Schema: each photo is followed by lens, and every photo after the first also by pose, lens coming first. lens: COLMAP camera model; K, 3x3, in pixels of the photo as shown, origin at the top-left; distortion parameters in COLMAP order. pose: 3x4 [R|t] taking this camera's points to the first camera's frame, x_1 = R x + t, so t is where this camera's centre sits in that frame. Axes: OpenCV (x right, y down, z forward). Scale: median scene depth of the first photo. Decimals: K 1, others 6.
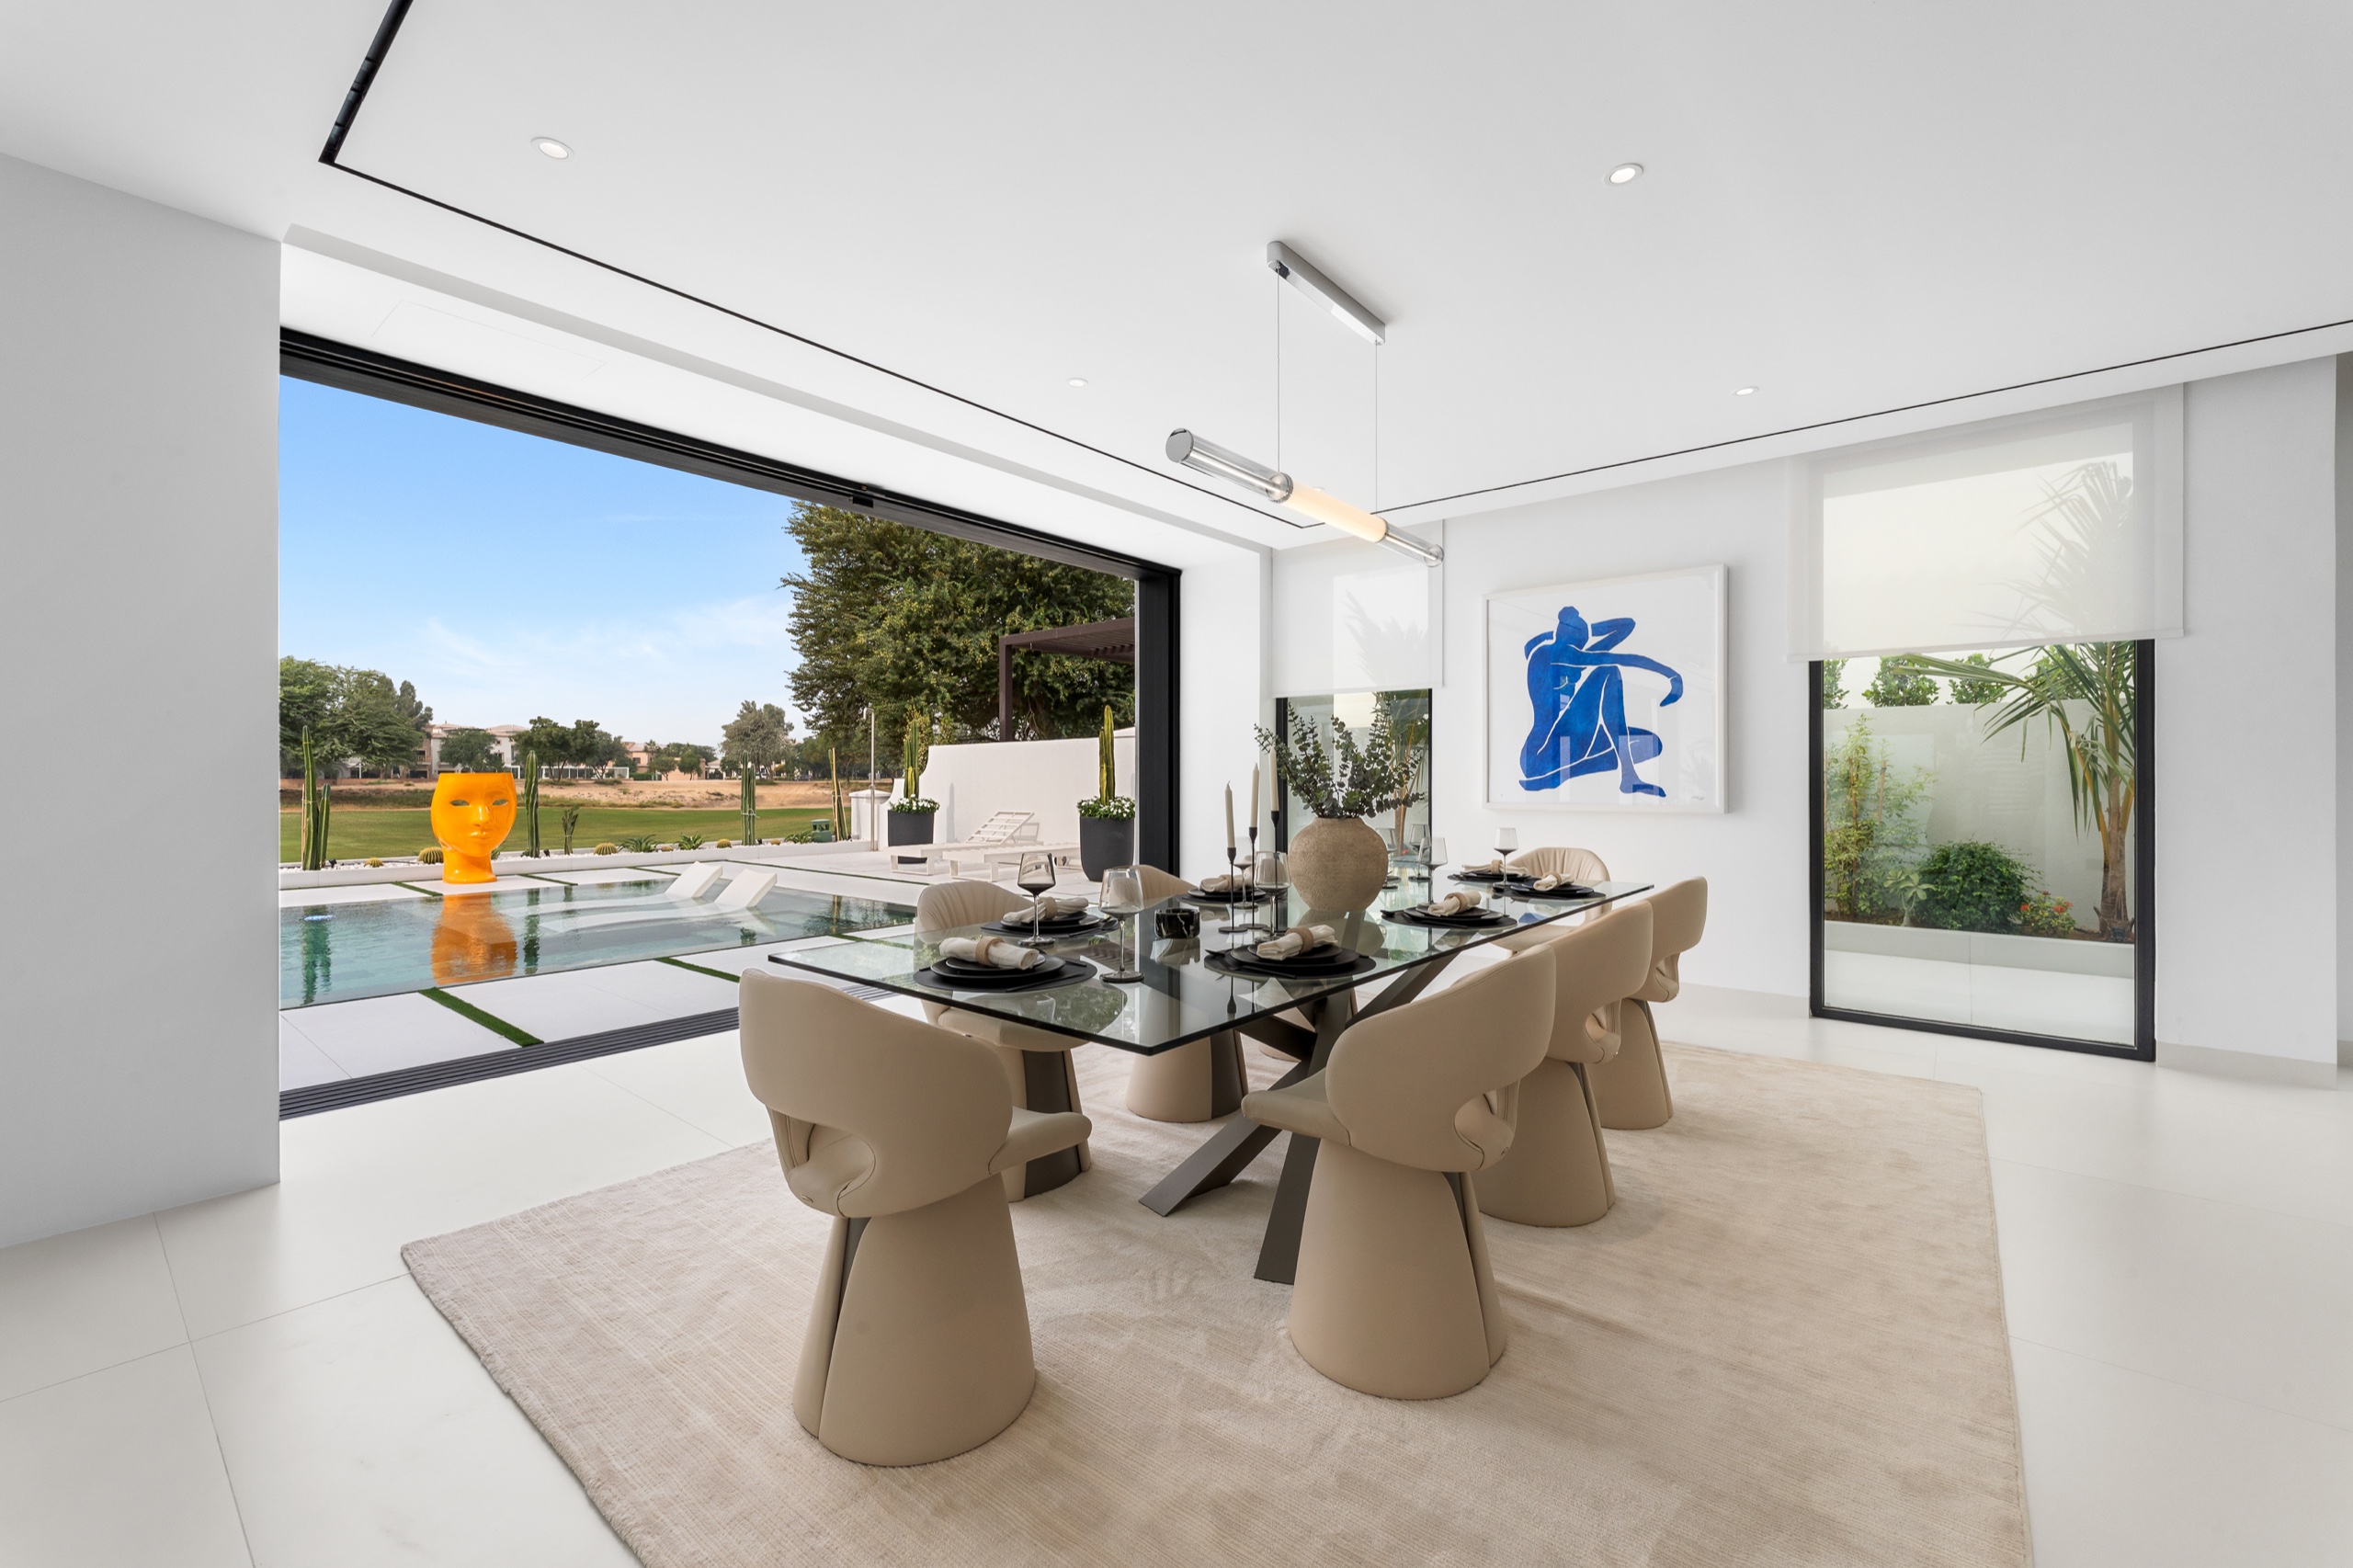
lens RADIAL K [[954.0, 0, 1176.5], [0, 954.0, 784.0], [0, 0, 1]] dist [-0.000951, -0.000135]
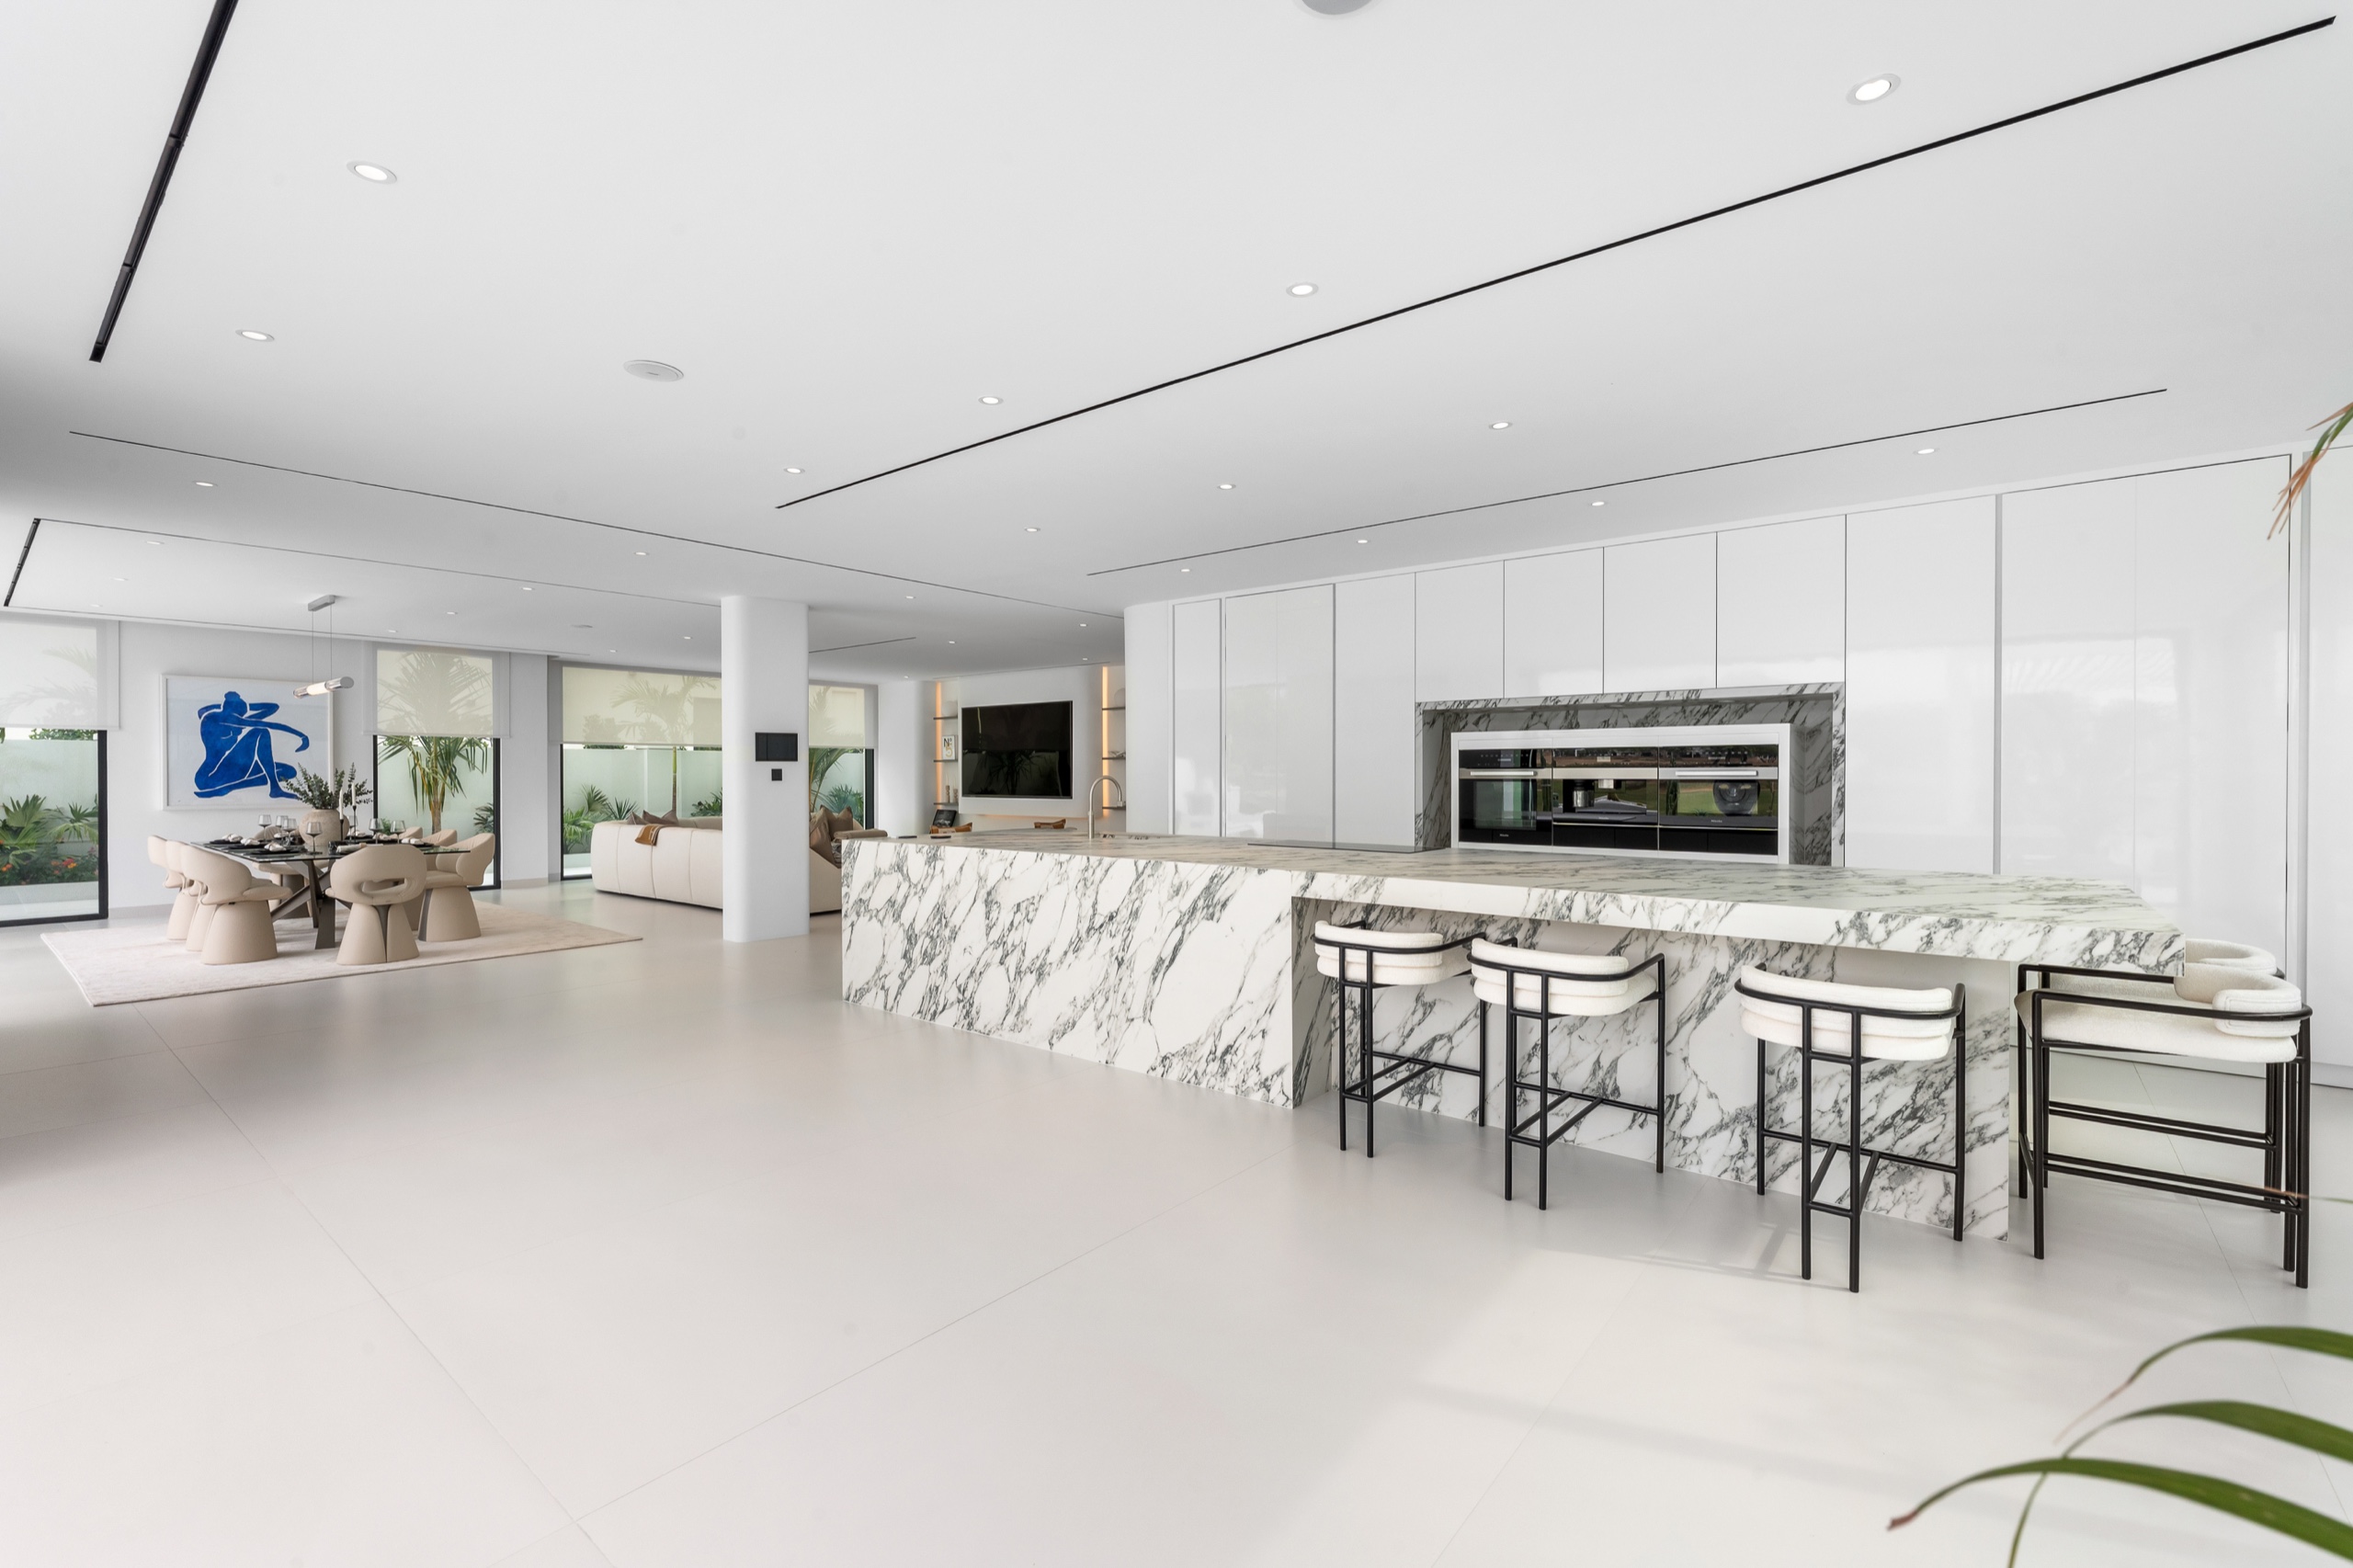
lens RADIAL K [[999.7, 0, 1168.7], [0, 999.7, 780.0], [0, 0, 1]] dist [-0.000750, -0.000255]
pose [[-0.011539, -0.006367, 0.999913, -0.391455], [0.003668, 0.999973, 0.006410, -0.008165], [-0.999927, 0.003742, -0.011515, -0.188110]]
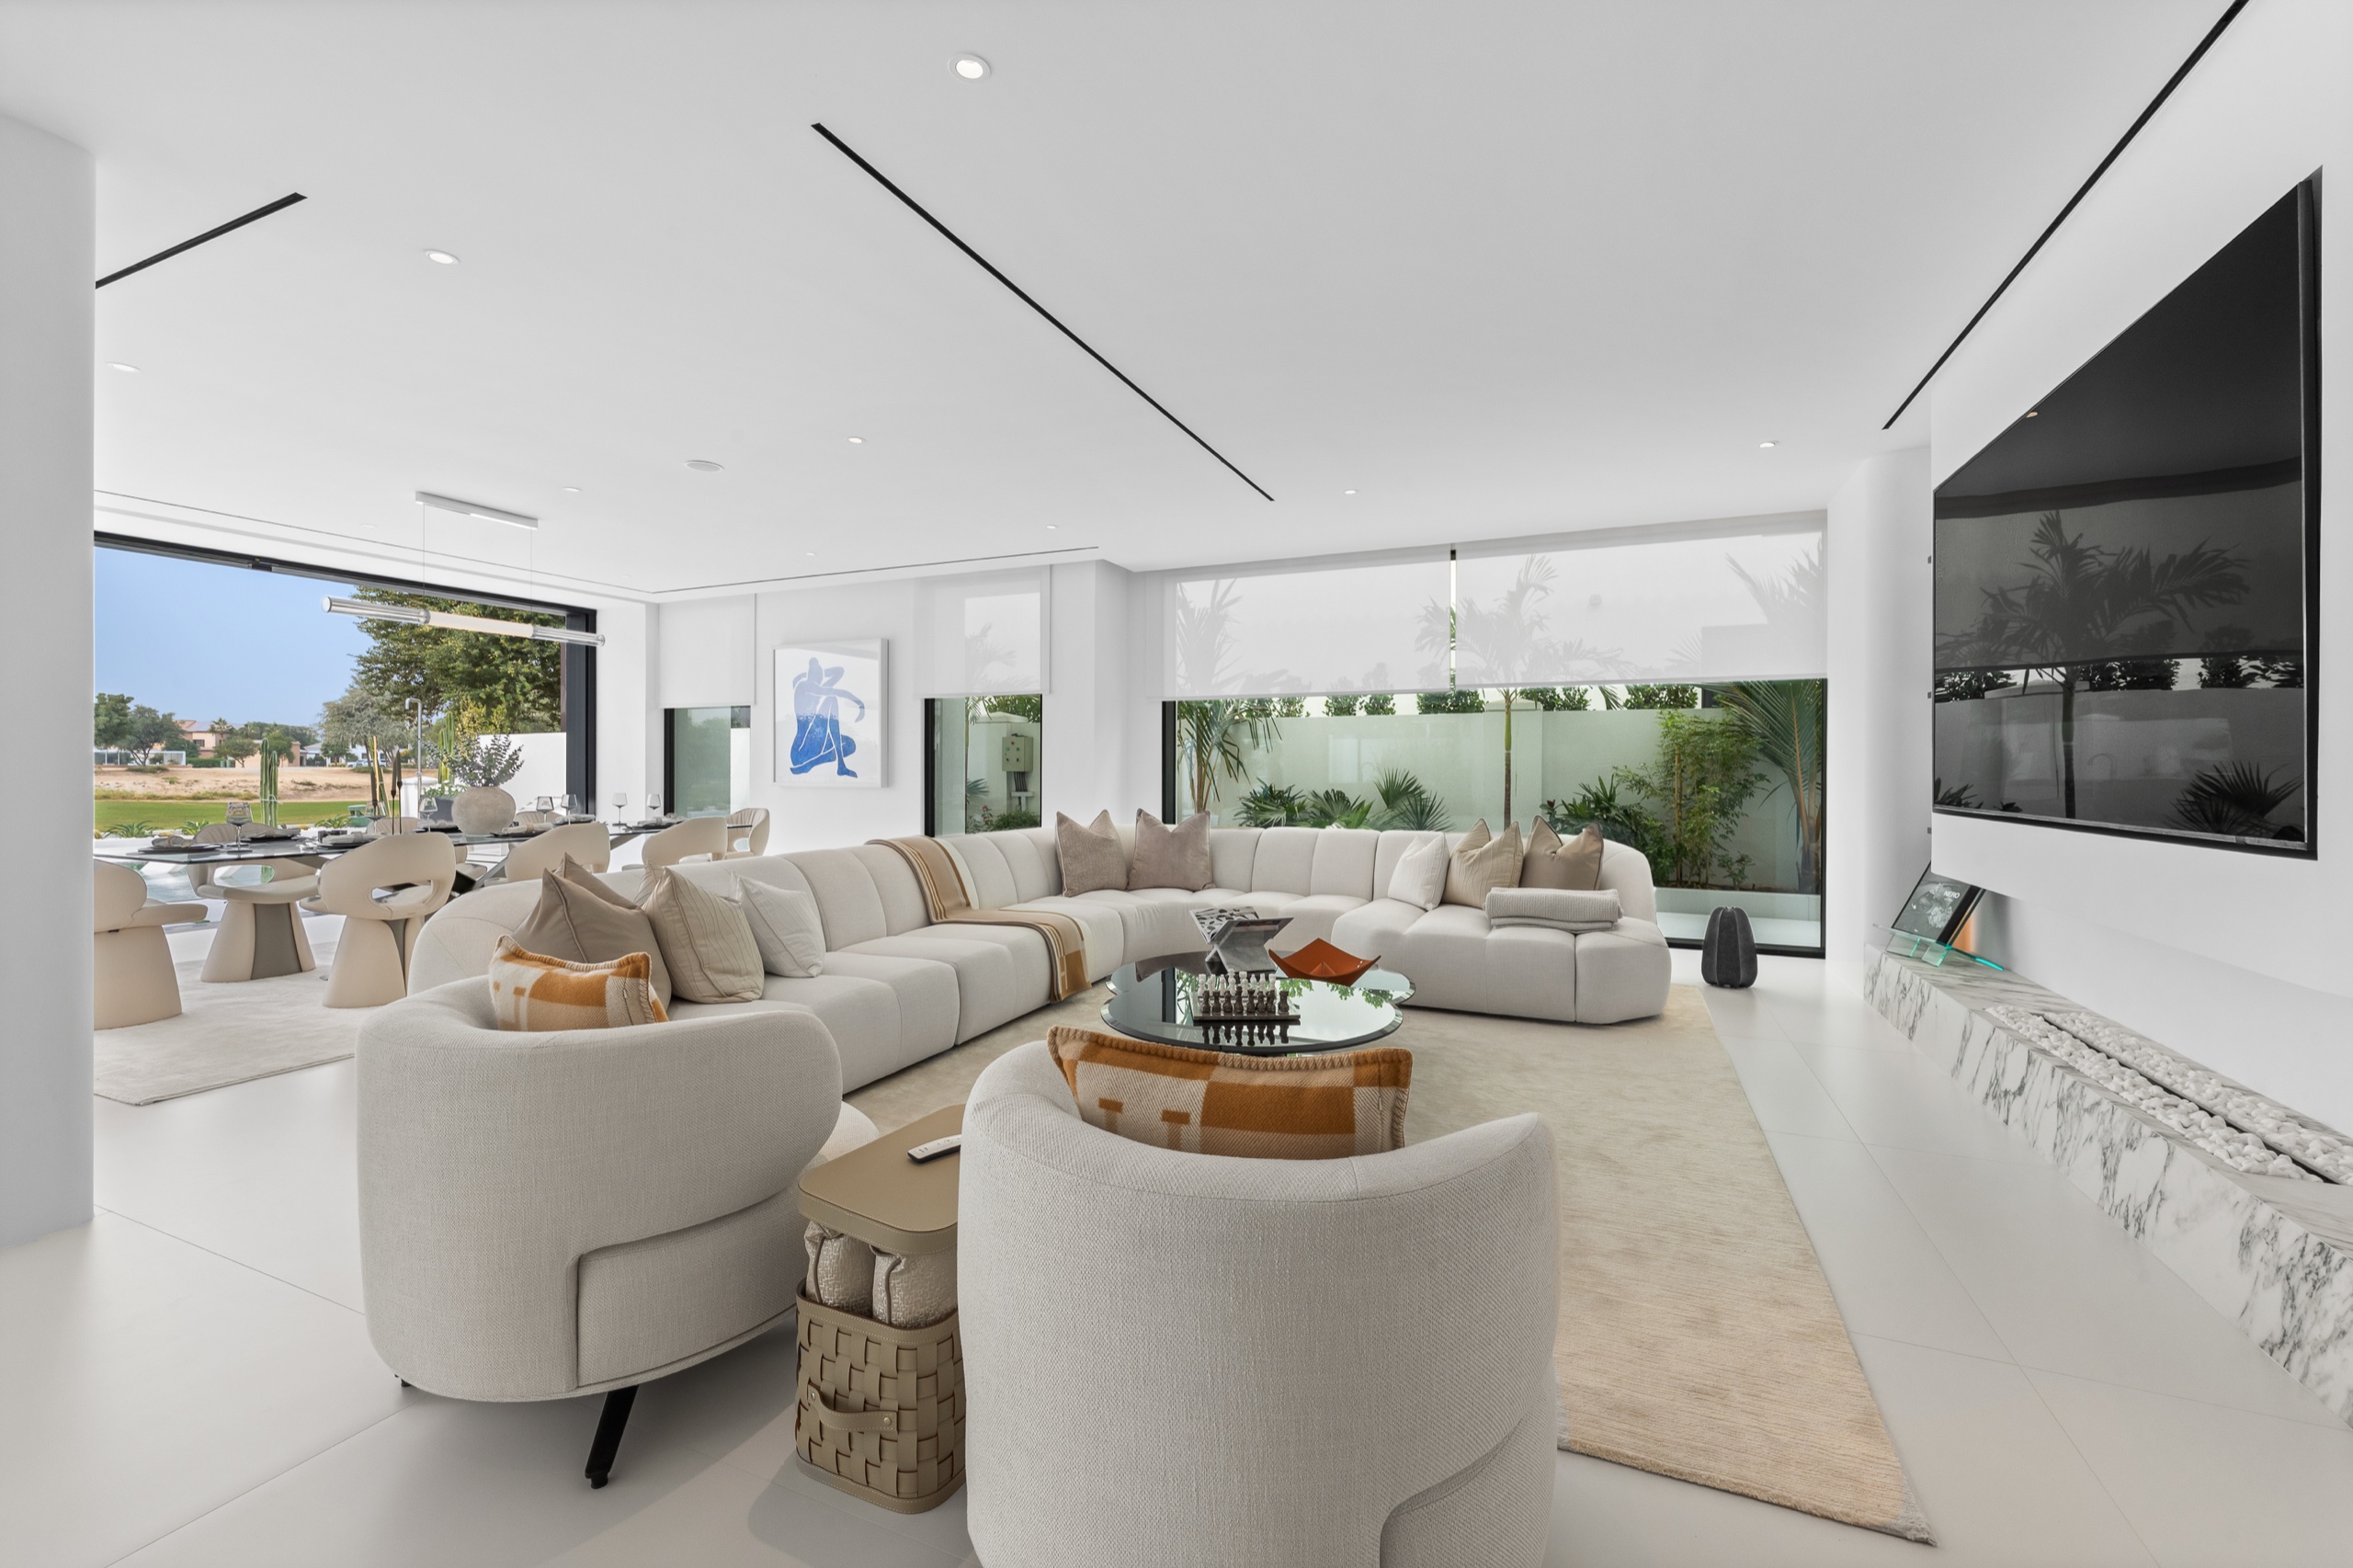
lens RADIAL K [[960.7, 0, 1176.5], [0, 960.7, 784.0], [0, 0, 1]] dist [0.000294, -0.000011]
pose [[0.962260, -0.002752, 0.272119, 0.151735], [-0.000535, 0.999928, 0.012004, 0.001107], [-0.272132, -0.011697, 0.962189, -0.189698]]
